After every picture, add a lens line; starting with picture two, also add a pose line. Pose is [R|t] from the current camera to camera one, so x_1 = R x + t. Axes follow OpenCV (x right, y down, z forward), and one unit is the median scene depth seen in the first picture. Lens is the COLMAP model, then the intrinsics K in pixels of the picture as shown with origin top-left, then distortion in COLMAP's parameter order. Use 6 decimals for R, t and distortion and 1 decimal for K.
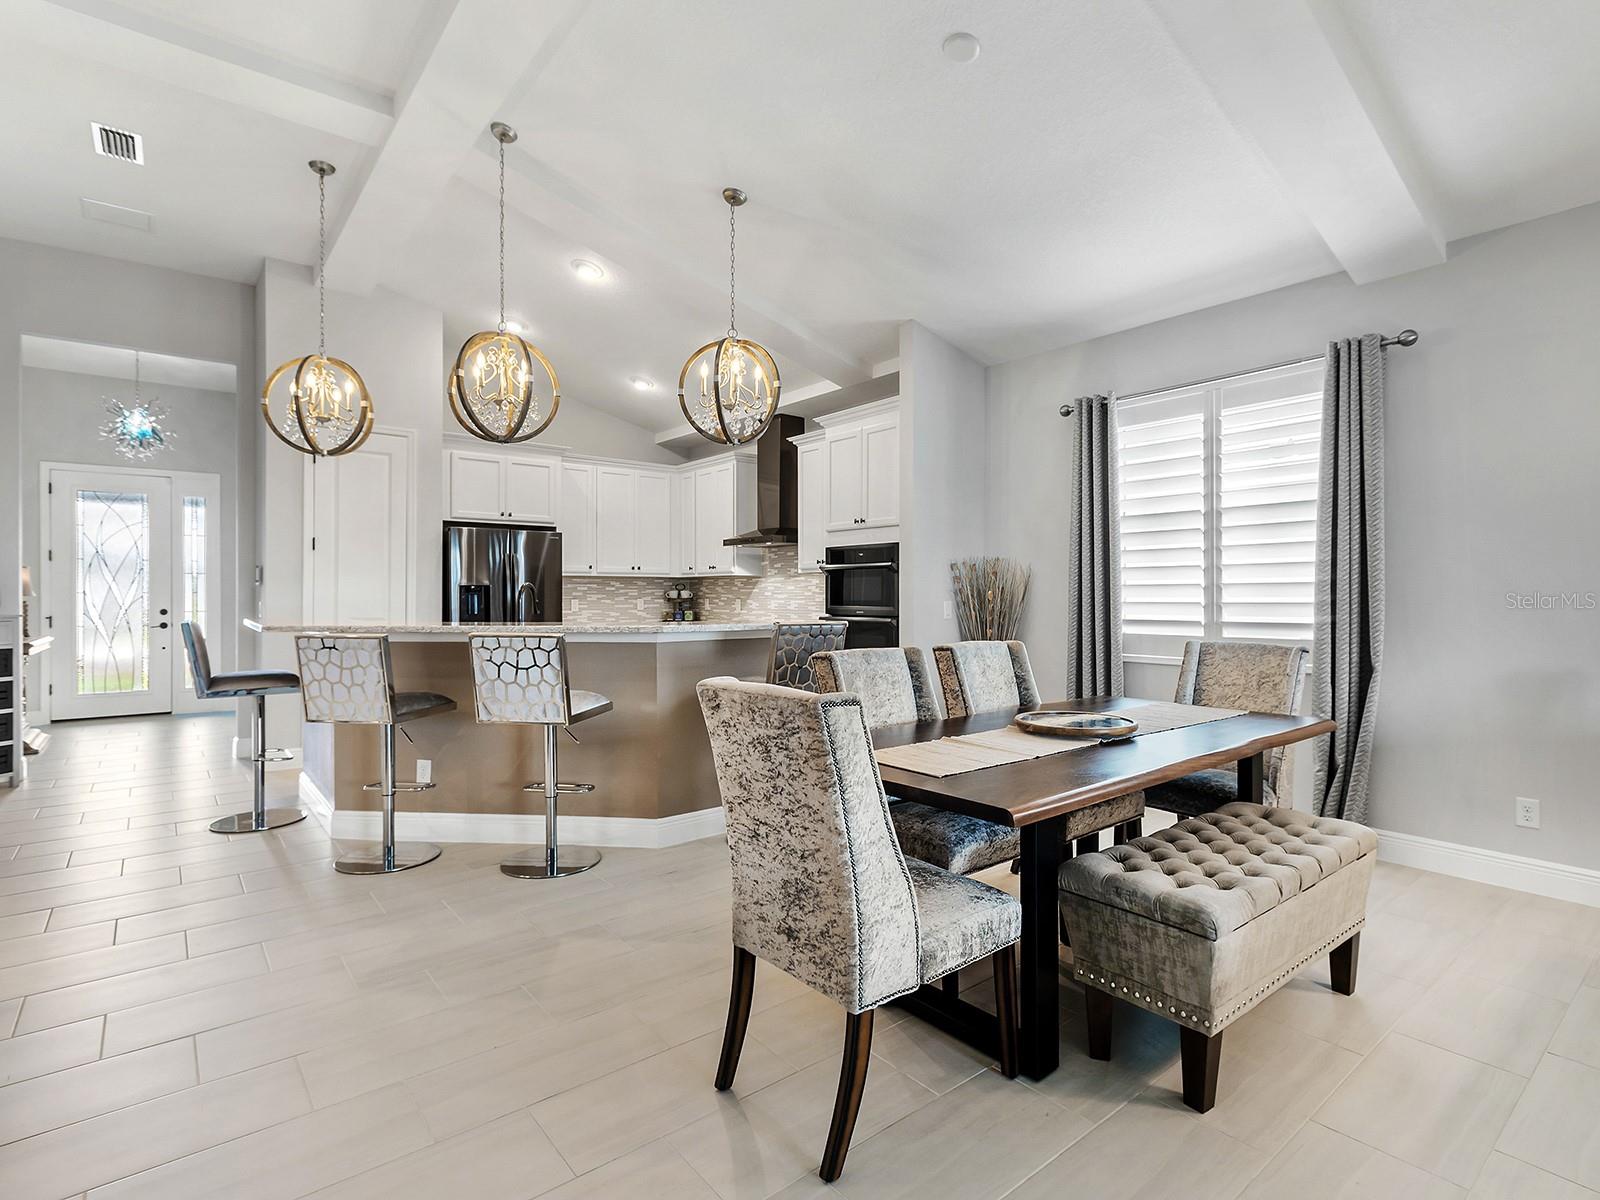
lens RADIAL K [[815.7, 0, 812.0], [0, 815.7, 596.1], [0, 0, 1]] dist [0.002120, 0.000187]
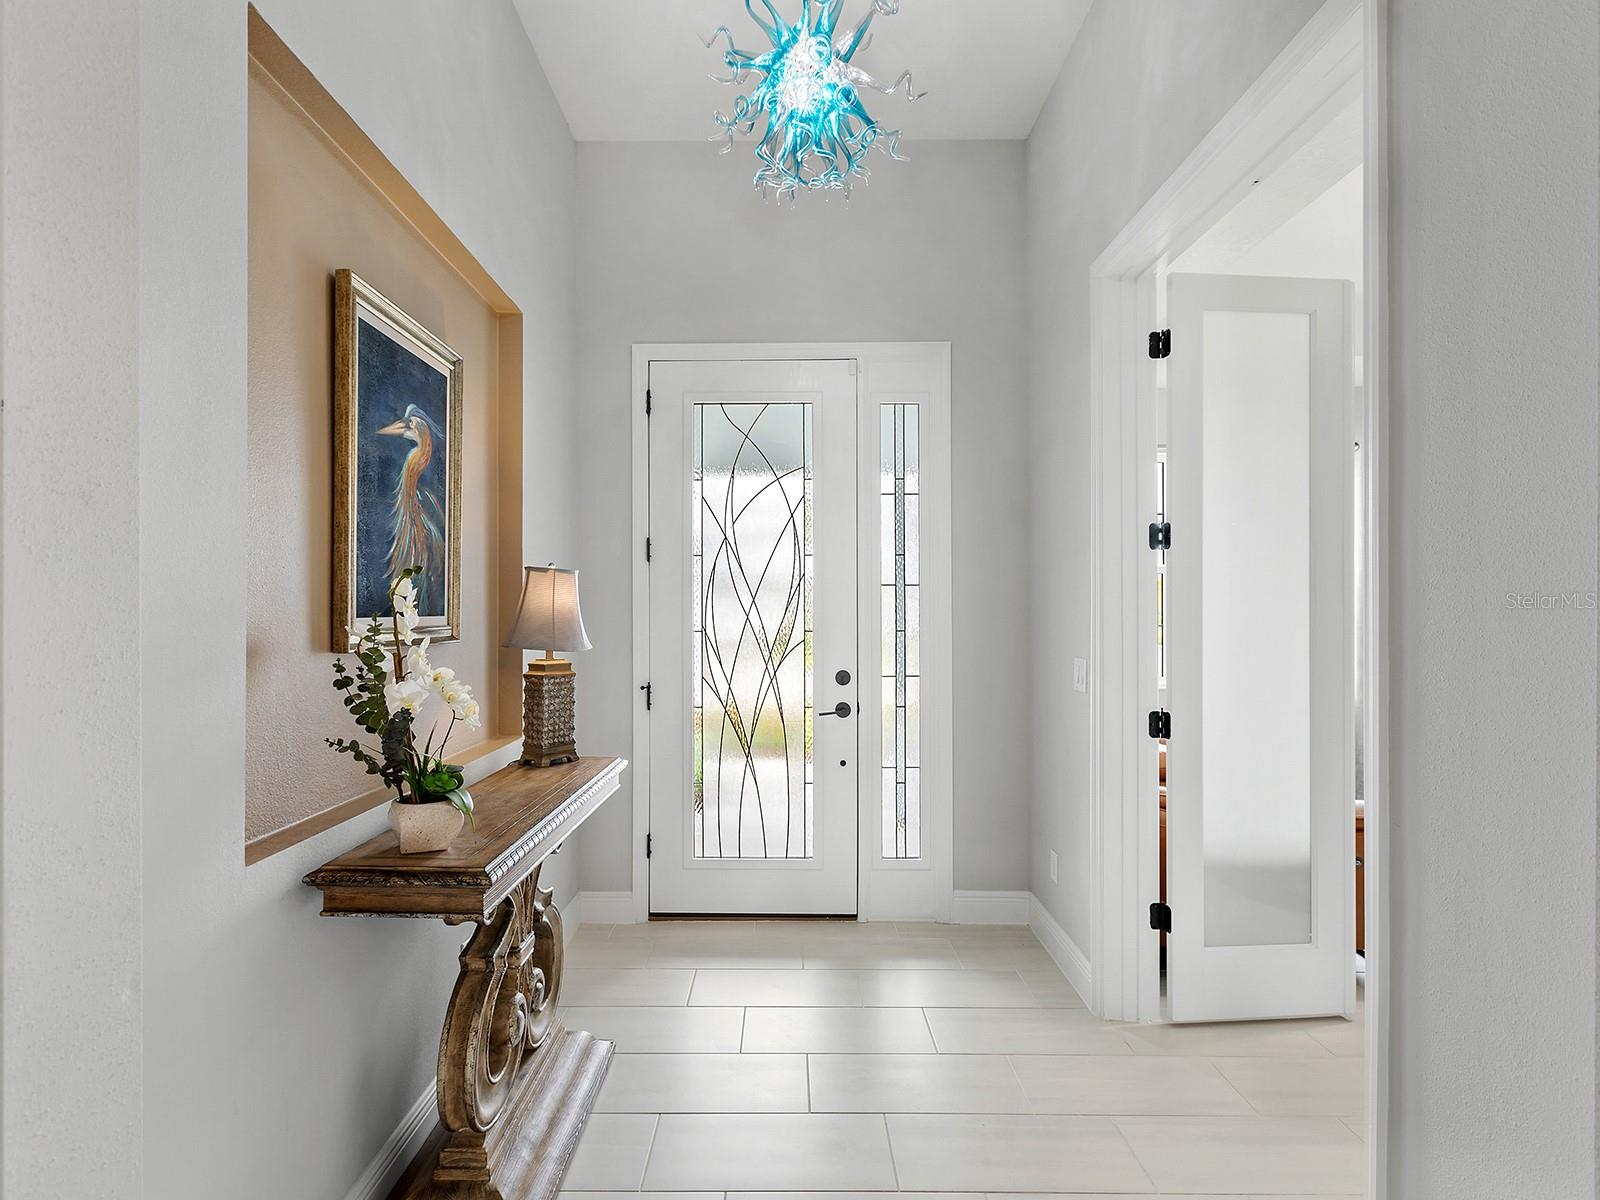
lens RADIAL K [[815.7, 0, 812.0], [0, 815.7, 596.1], [0, 0, 1]] dist [0.002120, 0.000187]
pose [[0.791565, -0.006422, -0.611052, -0.658081], [-0.002691, 0.999898, -0.013994, -0.020676], [0.611079, 0.012721, 0.791467, 0.786673]]
